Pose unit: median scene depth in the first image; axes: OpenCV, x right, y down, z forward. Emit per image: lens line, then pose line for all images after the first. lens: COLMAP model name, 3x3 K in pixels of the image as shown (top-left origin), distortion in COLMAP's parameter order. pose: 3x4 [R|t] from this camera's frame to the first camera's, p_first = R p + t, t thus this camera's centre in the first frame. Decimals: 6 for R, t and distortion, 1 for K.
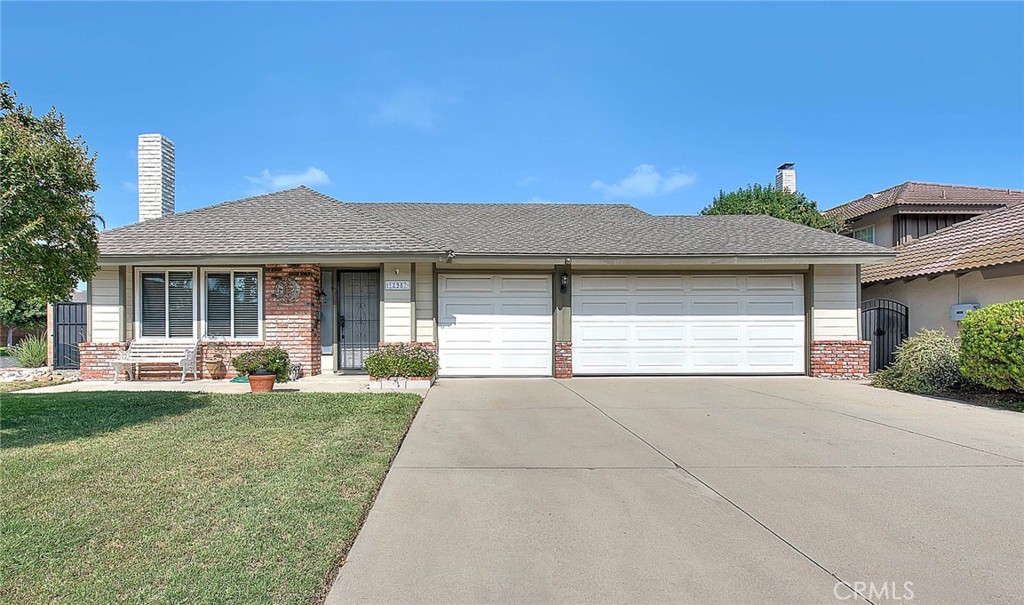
lens RADIAL K [[522.0, 0, 460.3], [0, 522.0, 347.2], [0, 0, 1]] dist [-0.002476, -0.000274]
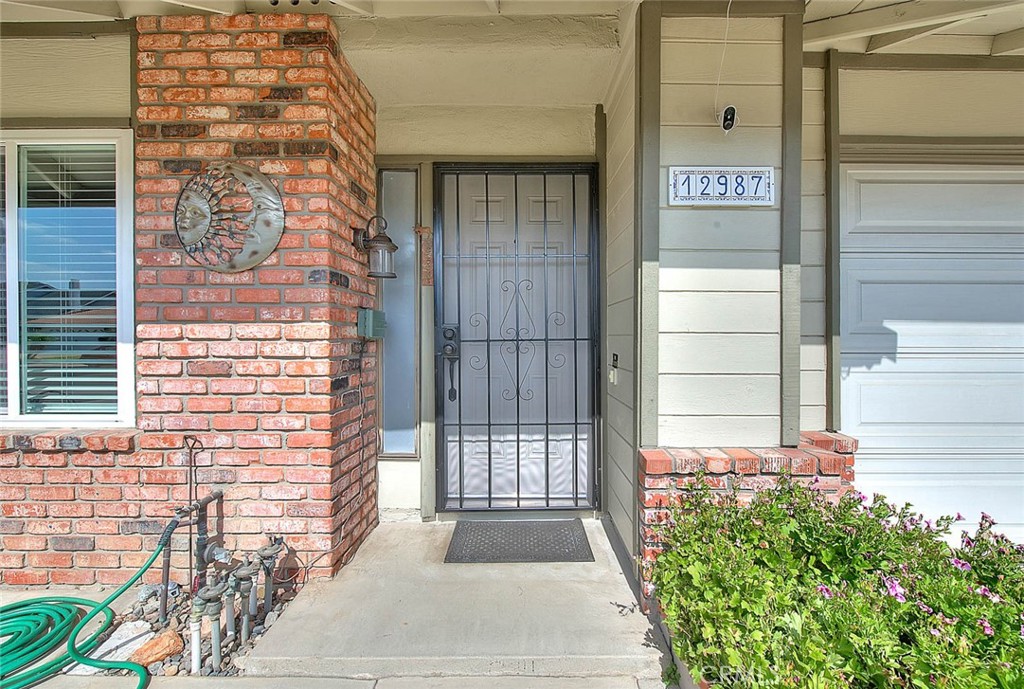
lens RADIAL K [[417.1, 0, 512.0], [0, 417.1, 344.5], [0, 0, 1]] dist [-0.001514, -0.000559]
pose [[1.000000, 0.000391, 0.000415, -0.201970], [-0.000392, 0.999995, 0.003228, -0.052098], [-0.000414, -0.003228, 0.999995, 0.805770]]
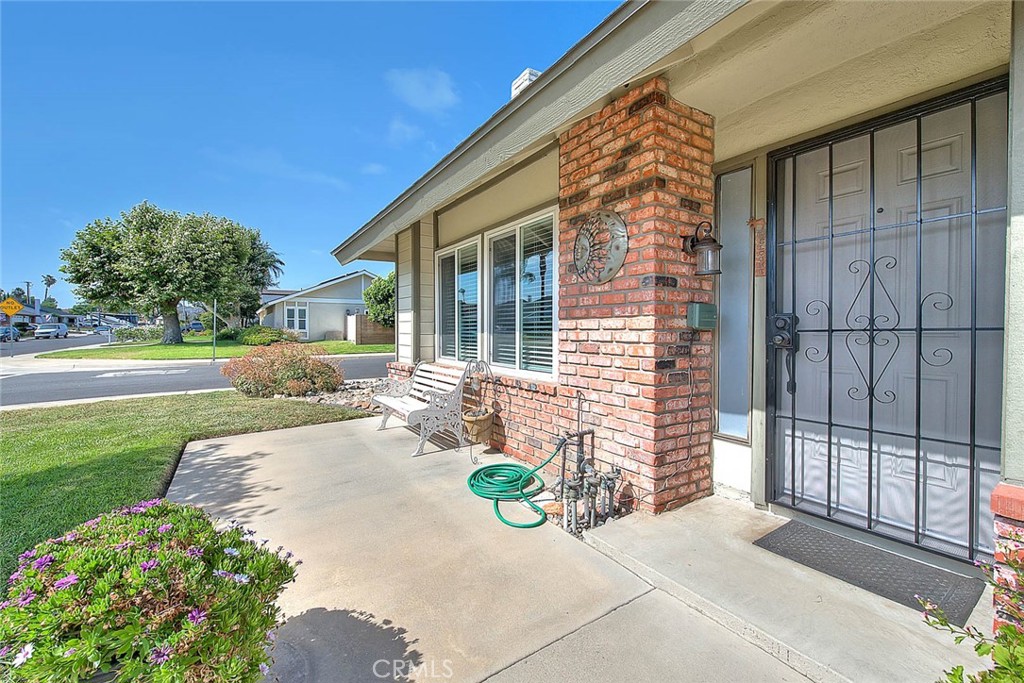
lens RADIAL K [[411.3, 0, 513.4], [0, 411.3, 338.5], [0, 0, 1]] dist [-0.000077, -0.000094]
pose [[0.558767, 0.016547, -0.829160, -0.131549], [-0.008047, 0.999862, 0.014531, -0.051207], [0.829286, -0.001447, 0.558823, 0.791628]]
